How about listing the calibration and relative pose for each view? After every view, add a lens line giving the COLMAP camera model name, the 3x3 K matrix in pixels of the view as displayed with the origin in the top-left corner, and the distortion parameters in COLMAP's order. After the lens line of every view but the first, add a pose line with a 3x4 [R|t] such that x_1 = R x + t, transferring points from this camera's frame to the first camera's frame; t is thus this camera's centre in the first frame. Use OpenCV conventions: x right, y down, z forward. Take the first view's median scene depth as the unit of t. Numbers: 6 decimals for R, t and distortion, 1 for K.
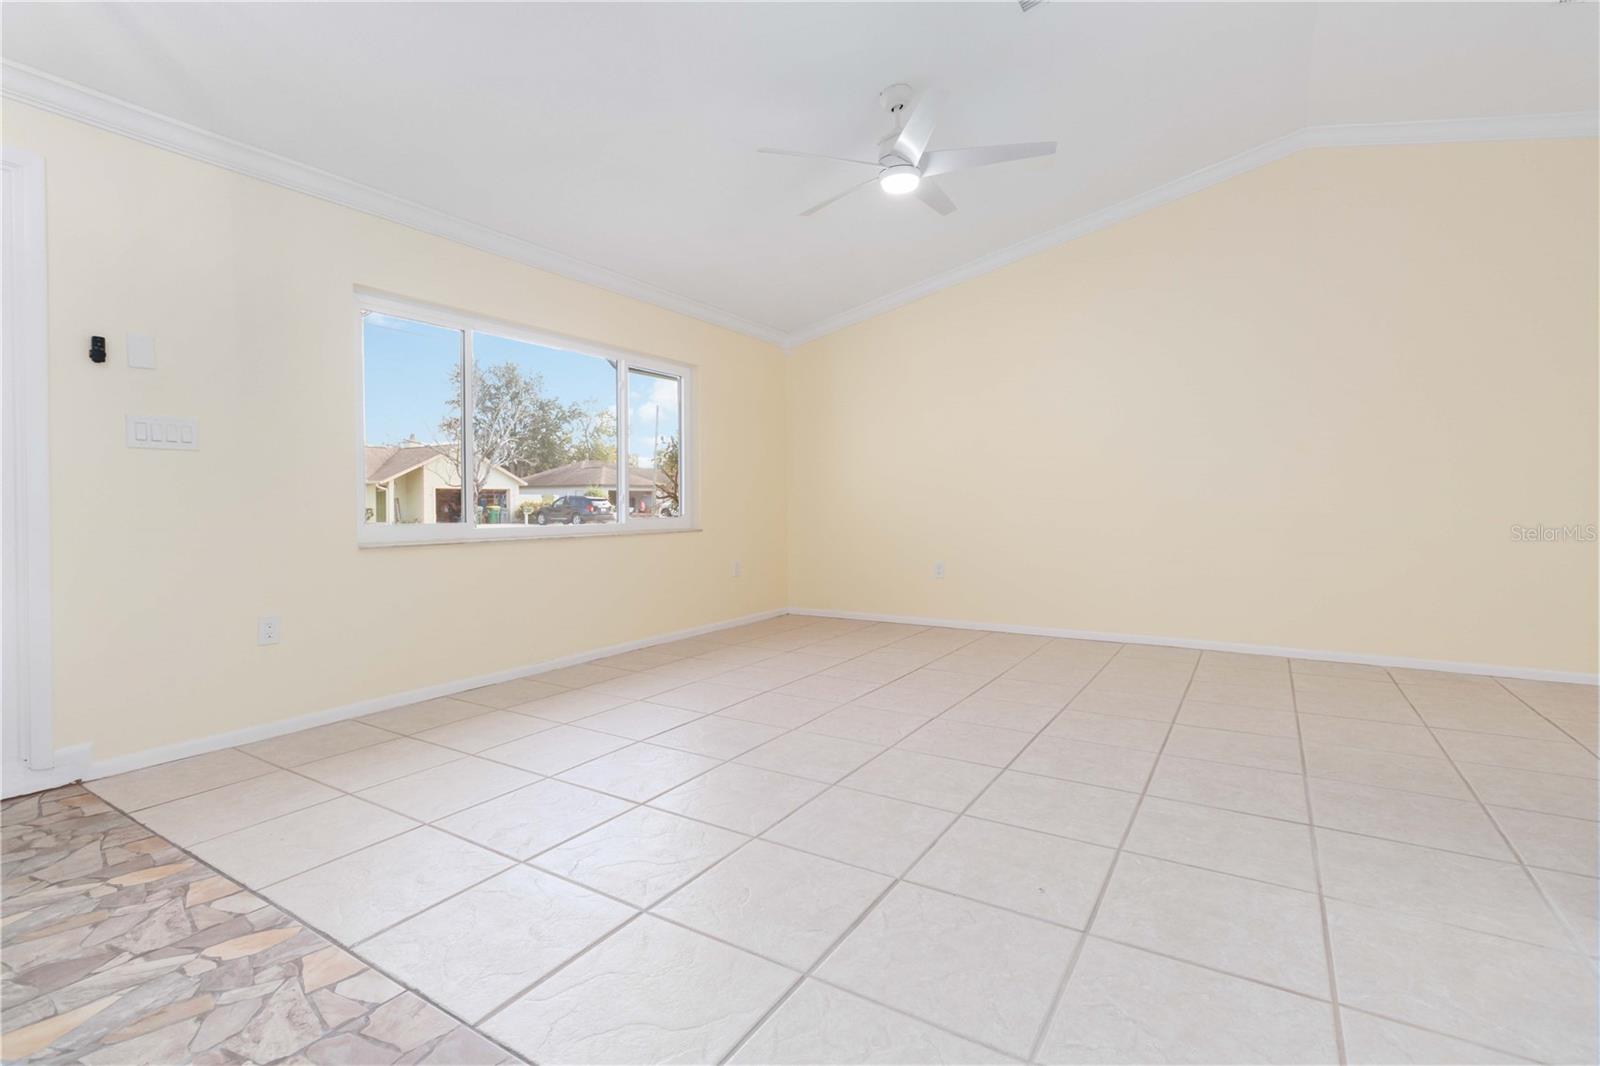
lens RADIAL K [[754.4, 0, 798.1], [0, 754.4, 520.2], [0, 0, 1]] dist [-0.005789, 0.008228]
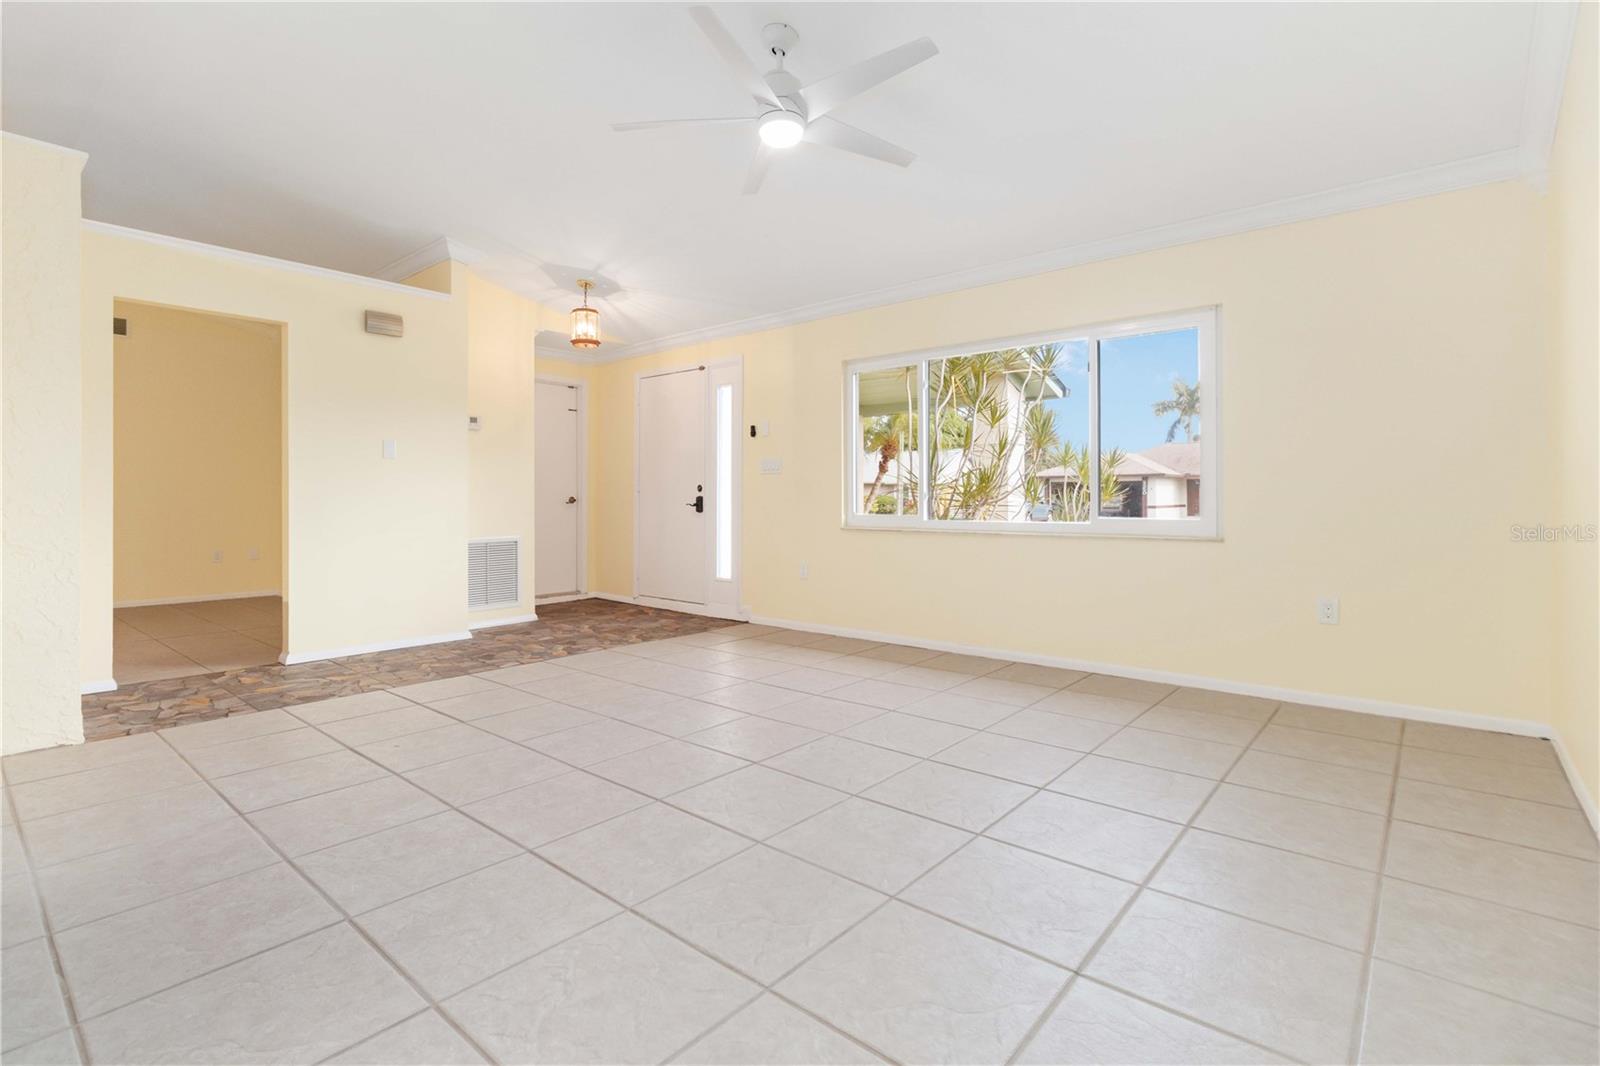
lens RADIAL K [[754.4, 0, 797.3], [0, 754.4, 488.8], [0, 0, 1]] dist [-0.005789, 0.008228]
pose [[-0.150914, -0.005364, -0.988532, 1.281870], [-0.018474, 0.999826, -0.002605, -0.051964], [0.988374, 0.017869, -0.150987, 1.490623]]
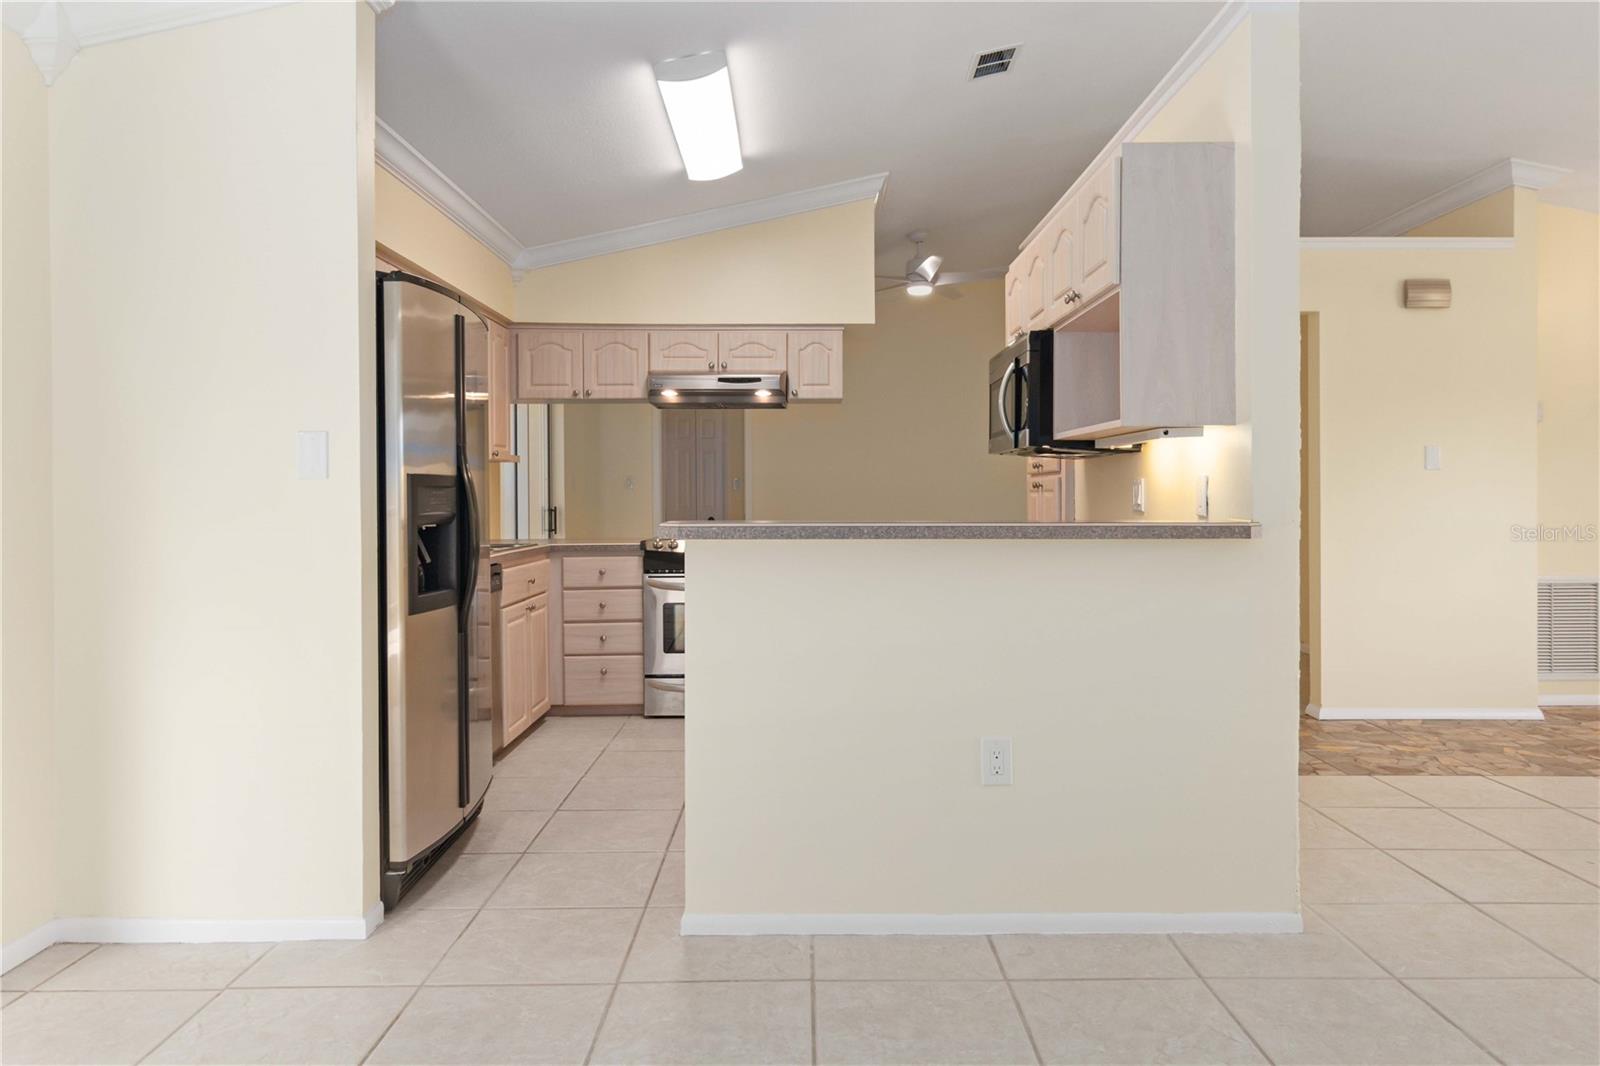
lens RADIAL K [[1057.7, 0, 805.4], [0, 1057.7, 500.1], [0, 0, 1]] dist [0.003433, -0.003615]
pose [[-0.845274, 0.012988, -0.534176, 1.669895], [-0.002096, 0.999616, 0.027621, -0.107511], [0.534329, 0.024467, -0.844922, 1.265563]]
